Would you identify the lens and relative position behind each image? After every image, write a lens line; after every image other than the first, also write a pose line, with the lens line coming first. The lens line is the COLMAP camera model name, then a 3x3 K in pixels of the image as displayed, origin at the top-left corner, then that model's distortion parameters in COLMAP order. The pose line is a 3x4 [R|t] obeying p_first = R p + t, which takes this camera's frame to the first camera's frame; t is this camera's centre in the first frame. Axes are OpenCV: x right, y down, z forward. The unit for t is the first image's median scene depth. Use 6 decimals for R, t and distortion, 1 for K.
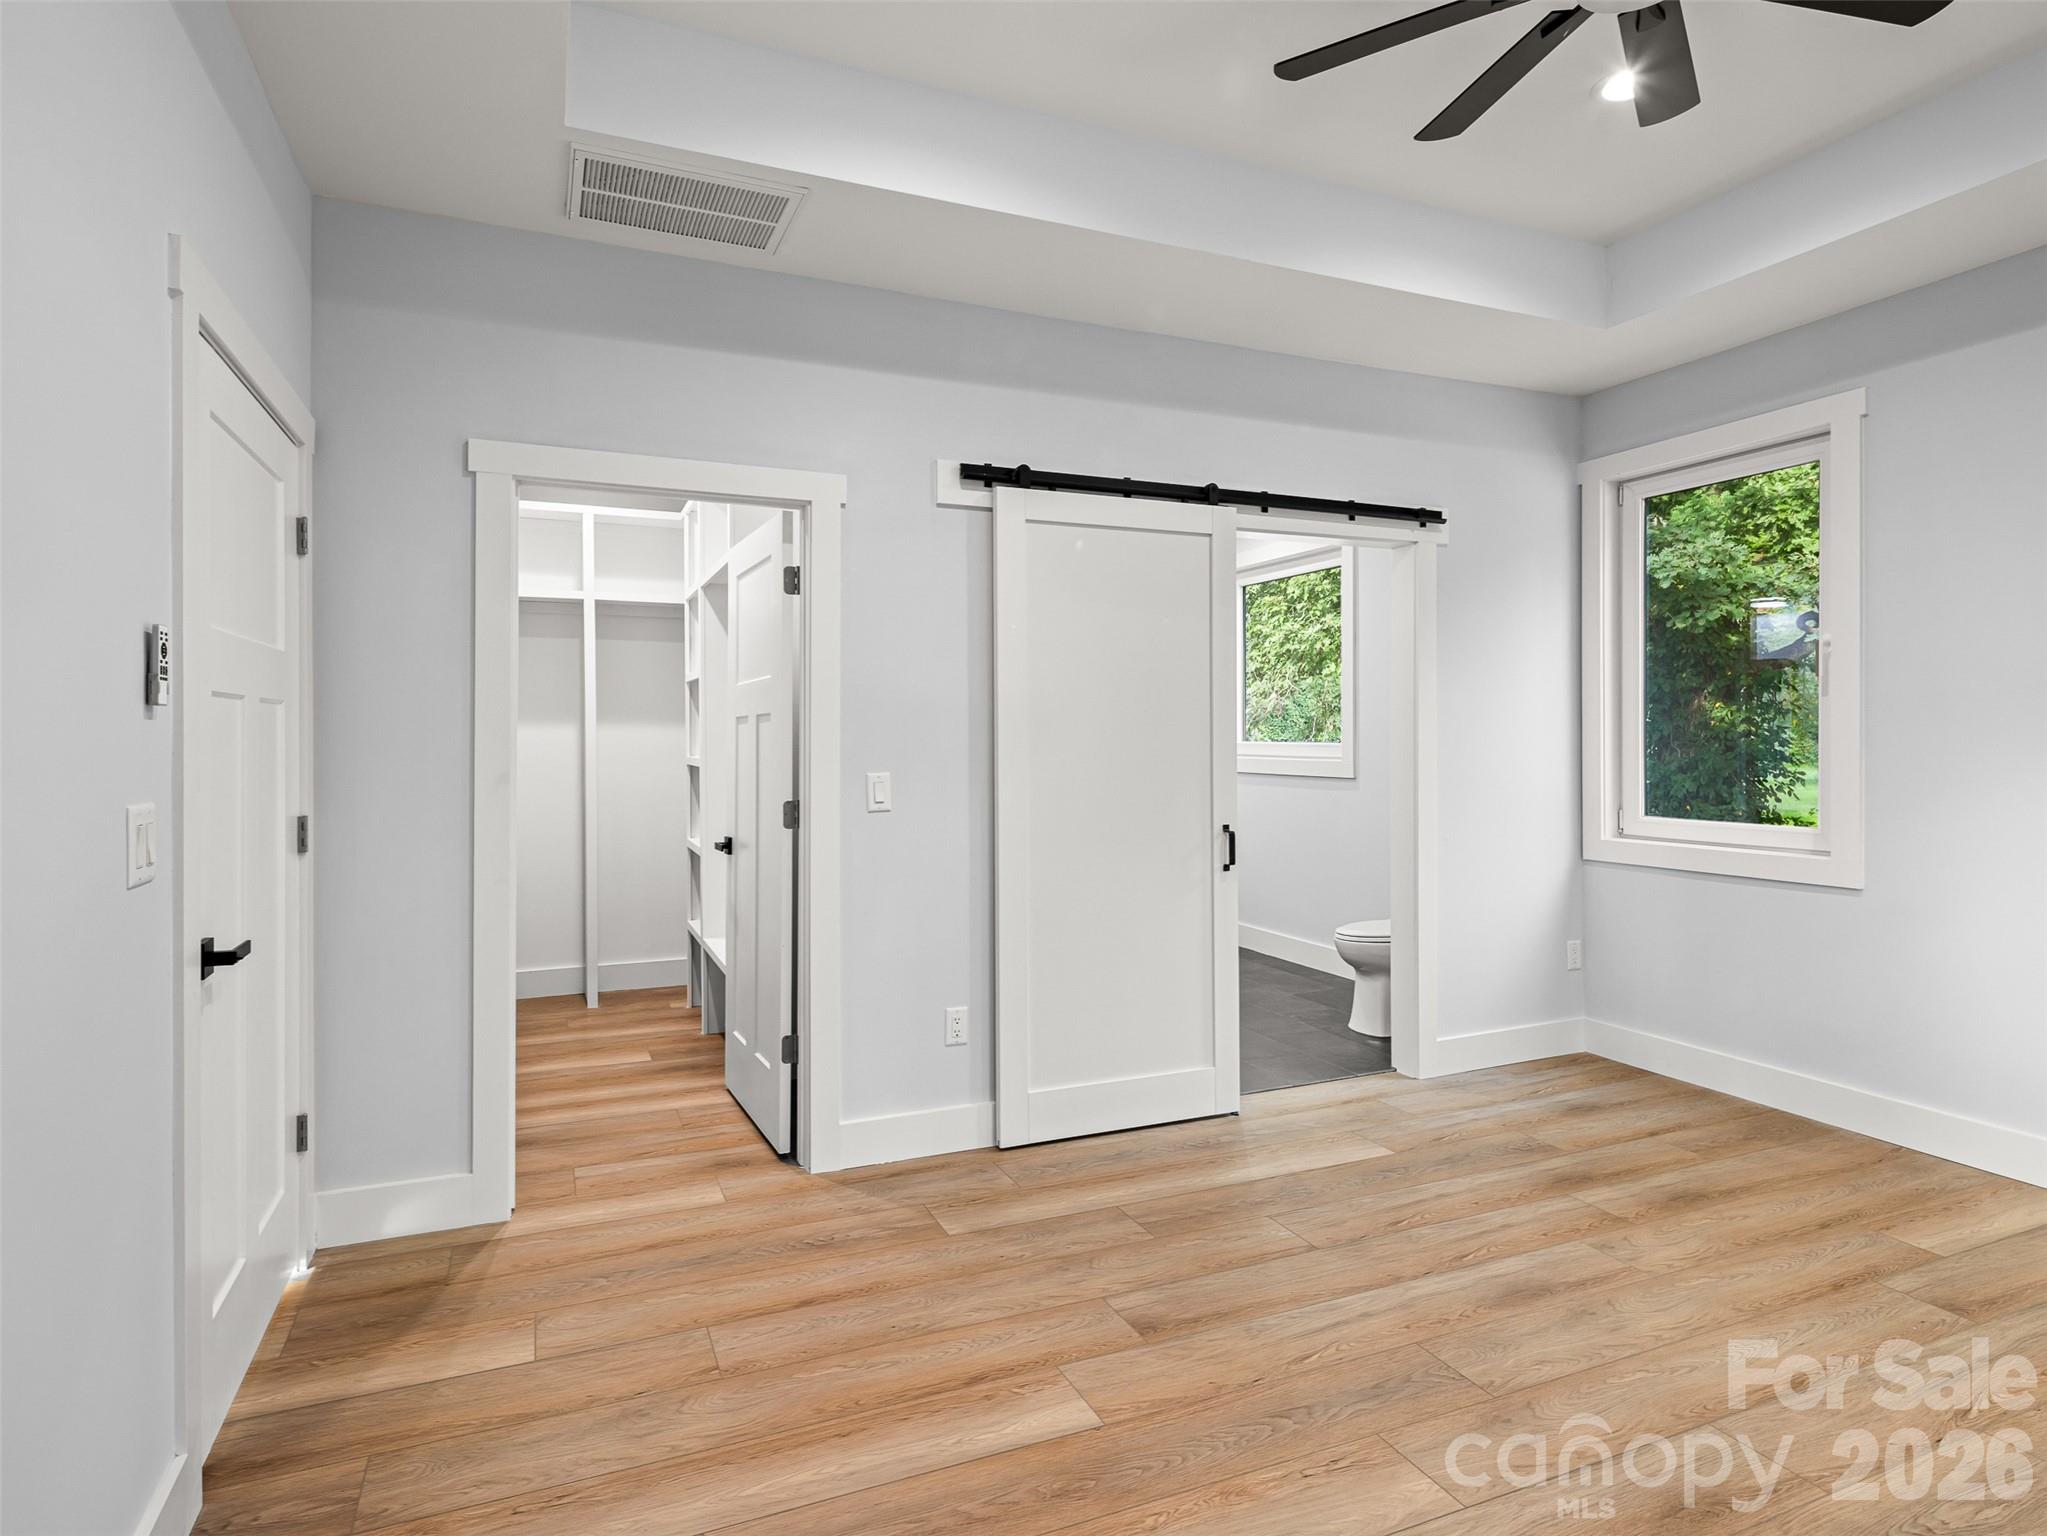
lens RADIAL K [[1080.5, 0, 953.9], [0, 1080.5, 772.1], [0, 0, 1]] dist [0.092478, -0.000911]
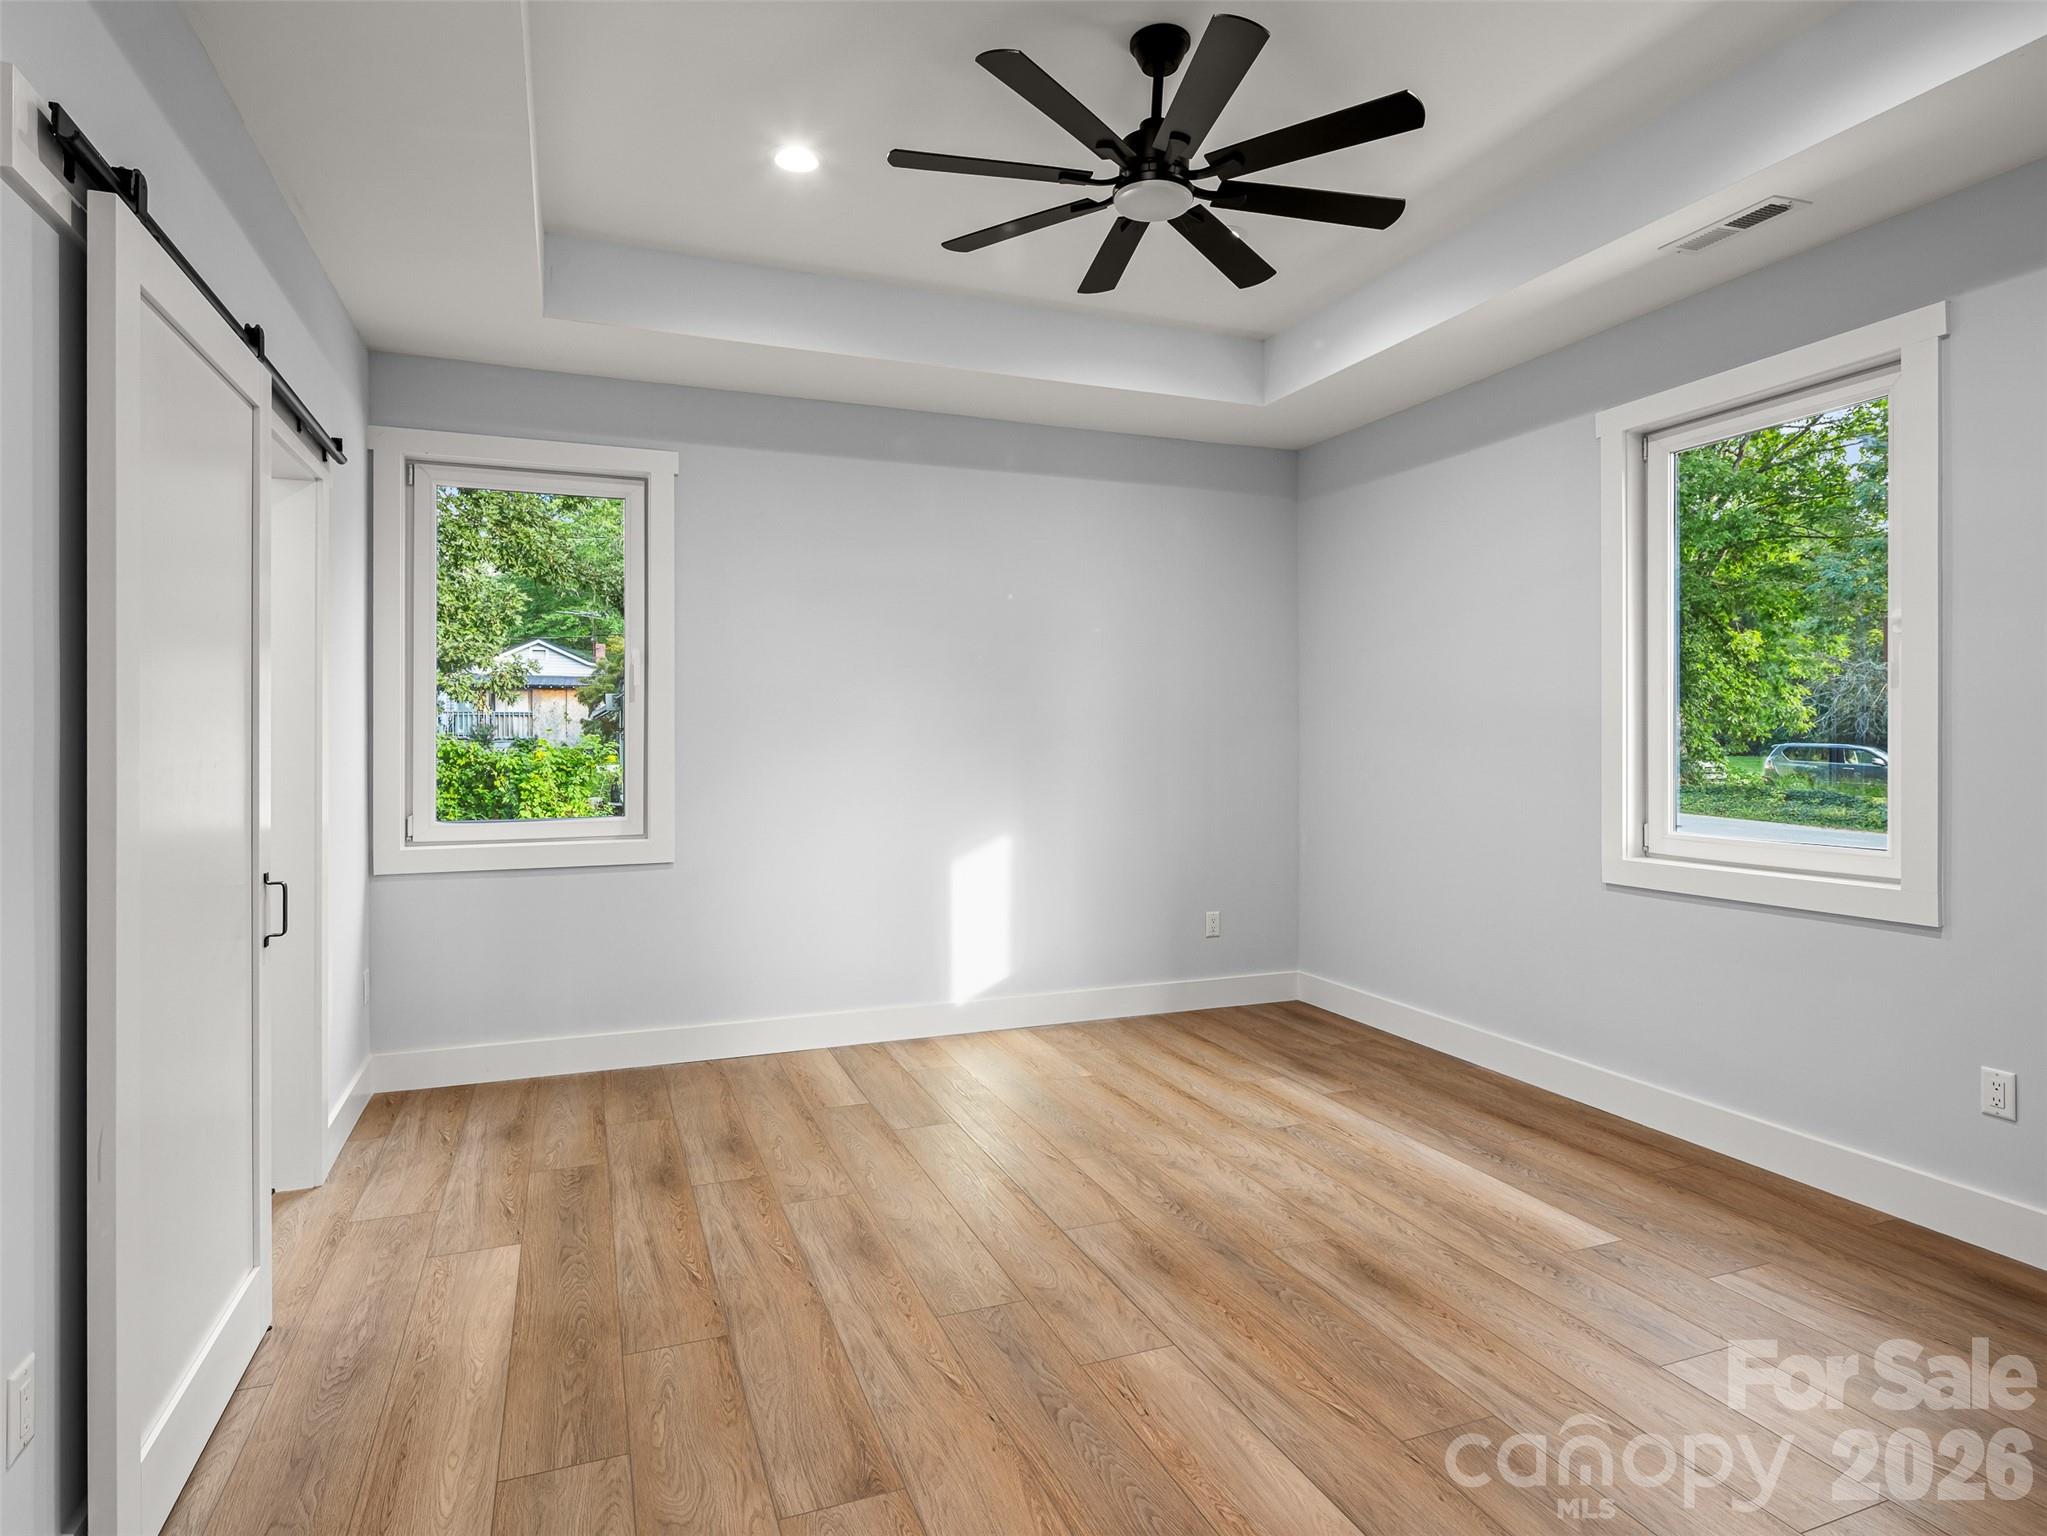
lens RADIAL K [[1162.7, 0, 1023.5], [0, 1162.7, 768.0], [0, 0, 1]] dist [0.029691, 0.001461]
pose [[0.008666, -0.012073, 0.999890, -0.479243], [0.019033, 0.999748, 0.011907, -0.010267], [-0.999781, 0.018928, 0.008893, 0.642843]]
